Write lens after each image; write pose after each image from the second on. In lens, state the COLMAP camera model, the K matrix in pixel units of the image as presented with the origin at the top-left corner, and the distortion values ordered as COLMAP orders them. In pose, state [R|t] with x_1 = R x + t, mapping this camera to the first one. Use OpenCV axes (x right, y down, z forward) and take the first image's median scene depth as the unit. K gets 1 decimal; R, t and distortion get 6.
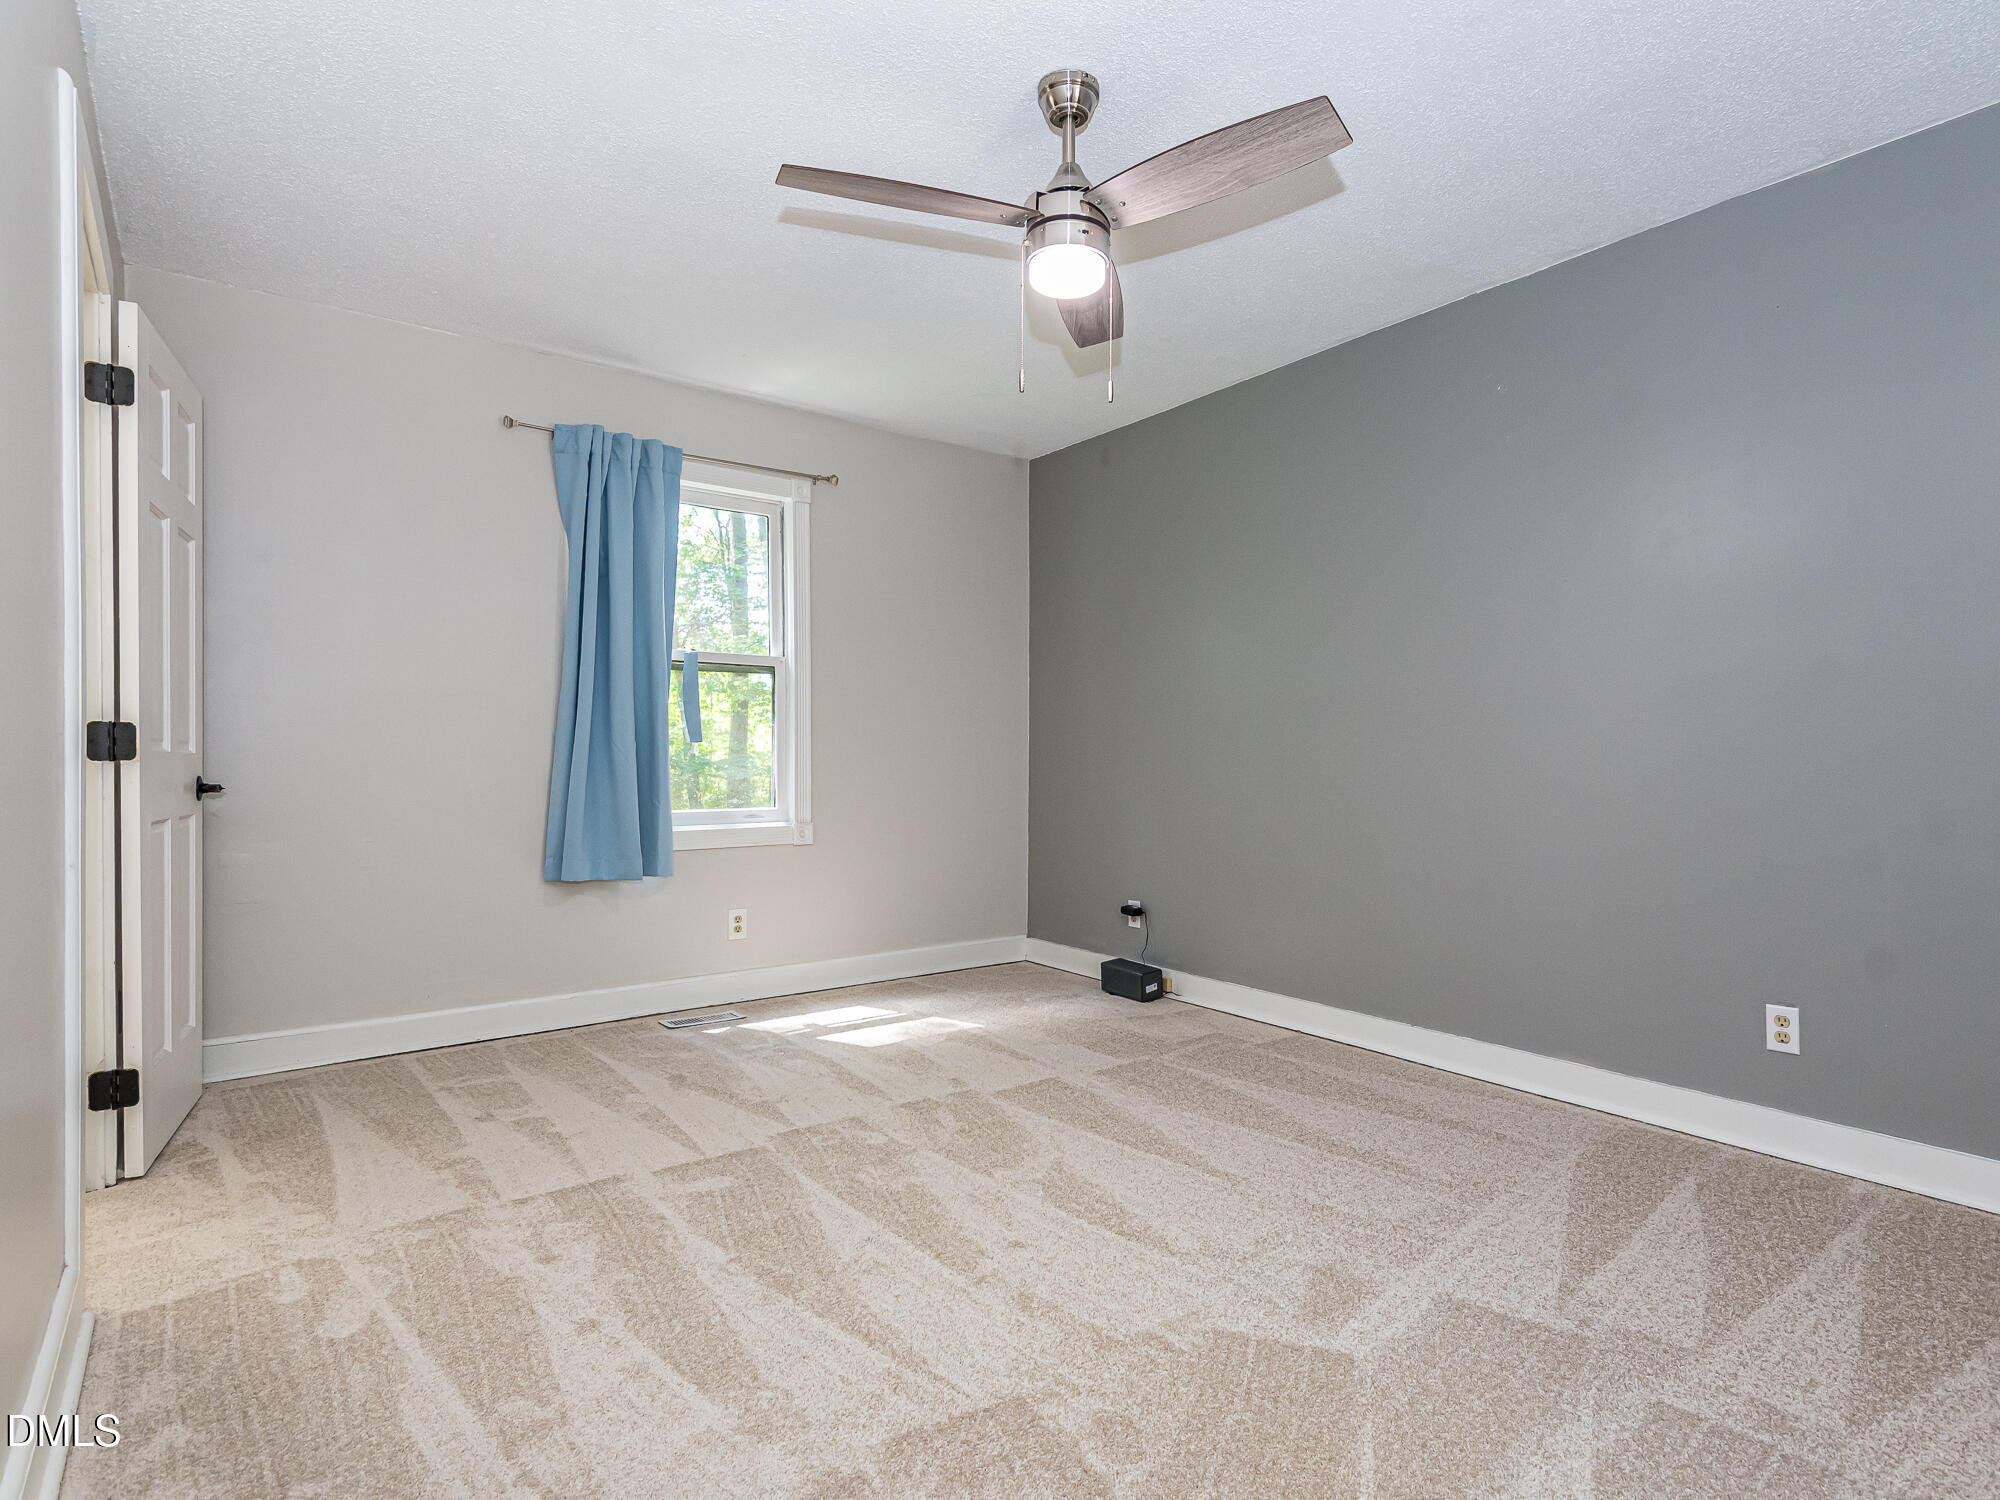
lens RADIAL K [[1027.8, 0, 1003.5], [0, 1027.8, 760.4], [0, 0, 1]] dist [0.039907, -0.024341]
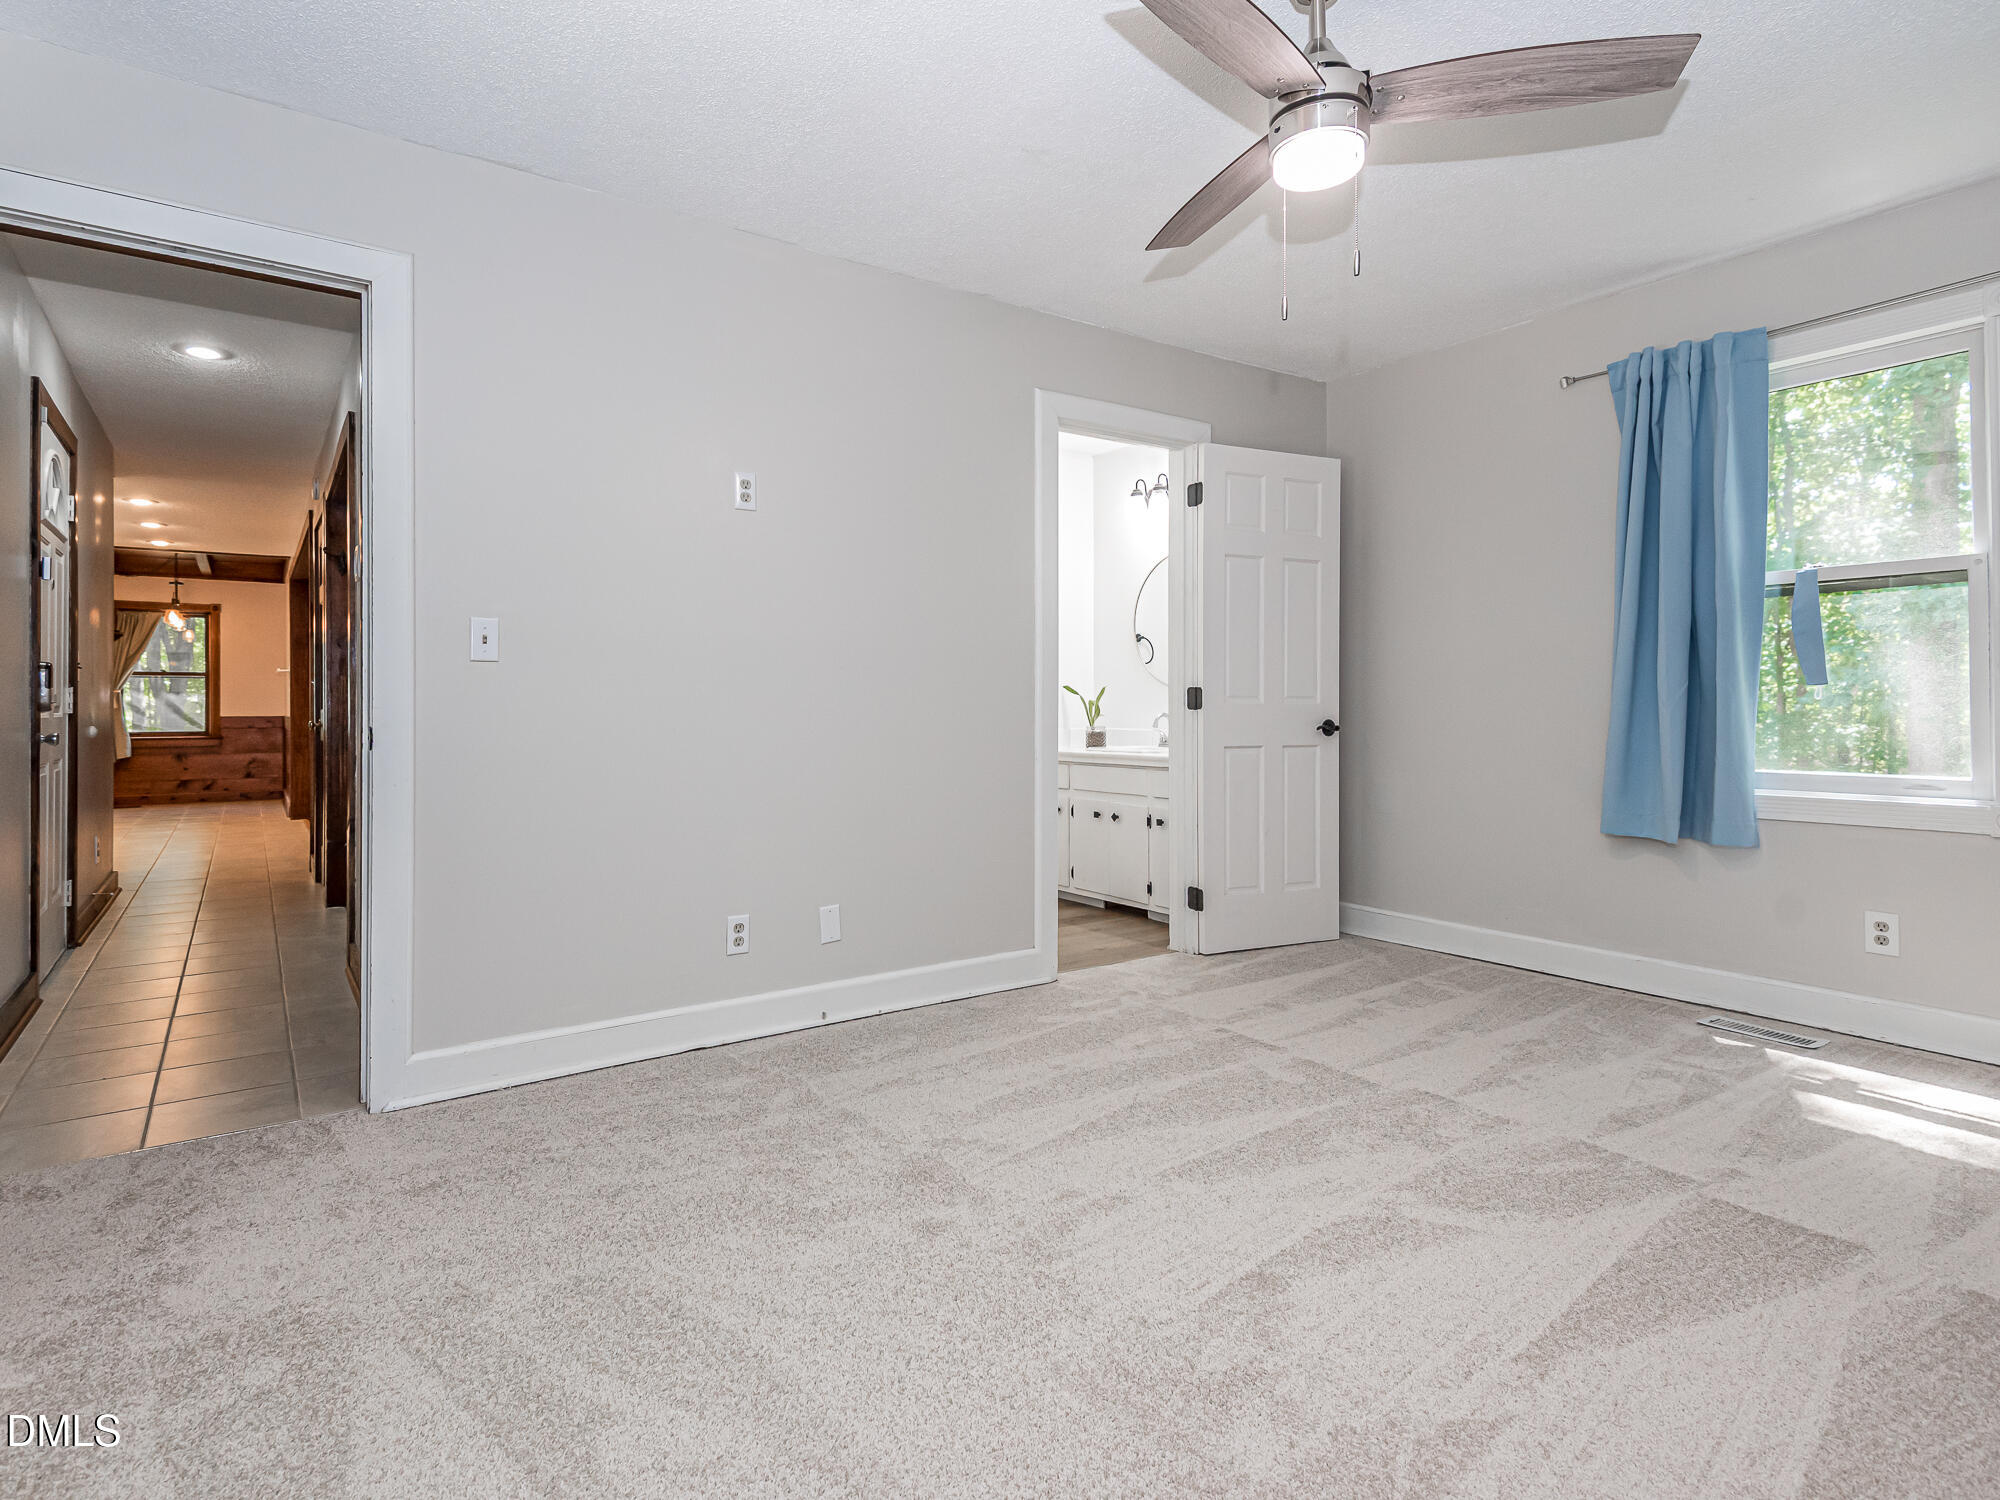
lens RADIAL K [[1069.8, 0, 996.2], [0, 1069.8, 677.5], [0, 0, 1]] dist [0.000620, 0.000230]
pose [[-0.015878, -0.023583, -0.999596, 0.723638], [0.000050, 0.999722, -0.023587, -0.005745], [0.999874, -0.000425, -0.015872, 0.545242]]
